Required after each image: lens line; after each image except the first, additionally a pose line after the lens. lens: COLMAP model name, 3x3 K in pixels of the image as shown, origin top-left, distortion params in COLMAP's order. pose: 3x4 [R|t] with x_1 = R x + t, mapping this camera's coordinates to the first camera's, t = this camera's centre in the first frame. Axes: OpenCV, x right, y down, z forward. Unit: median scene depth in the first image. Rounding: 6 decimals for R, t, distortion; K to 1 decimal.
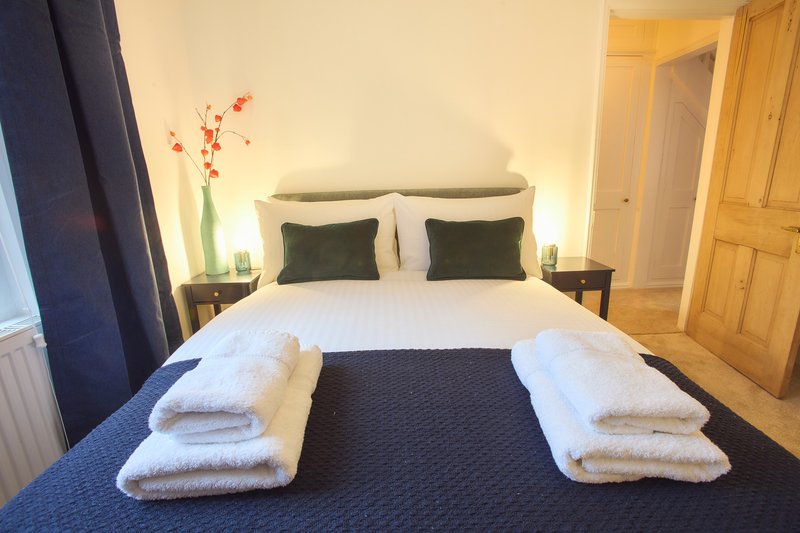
lens RADIAL K [[349.9, 0, 400.0], [0, 349.9, 266.5], [0, 0, 1]] dist [-0.052840, 0.013805]
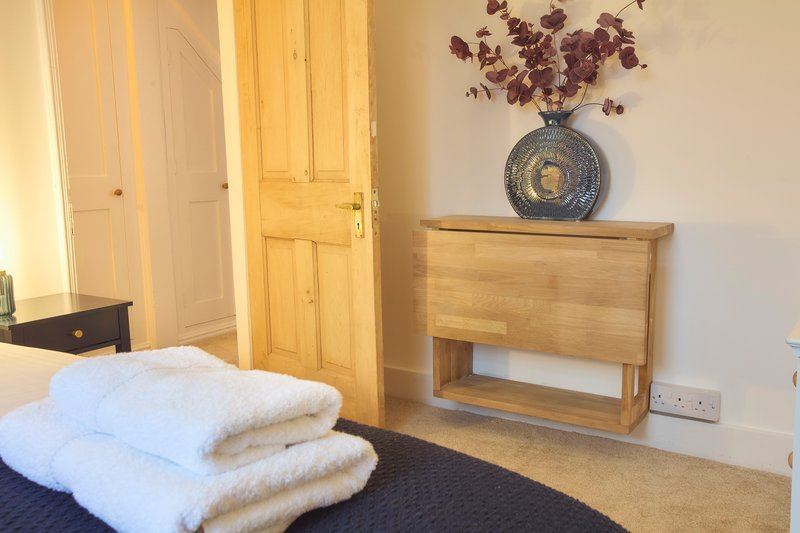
lens RADIAL K [[745.9, 0, 400.0], [0, 745.9, 266.5], [0, 0, 1]] dist [0.000663, 0.012617]
pose [[0.575434, -0.081492, 0.813778, -0.086066], [0.189996, 0.981121, -0.036099, 0.092119], [-0.795473, 0.175387, 0.580053, -0.012940]]
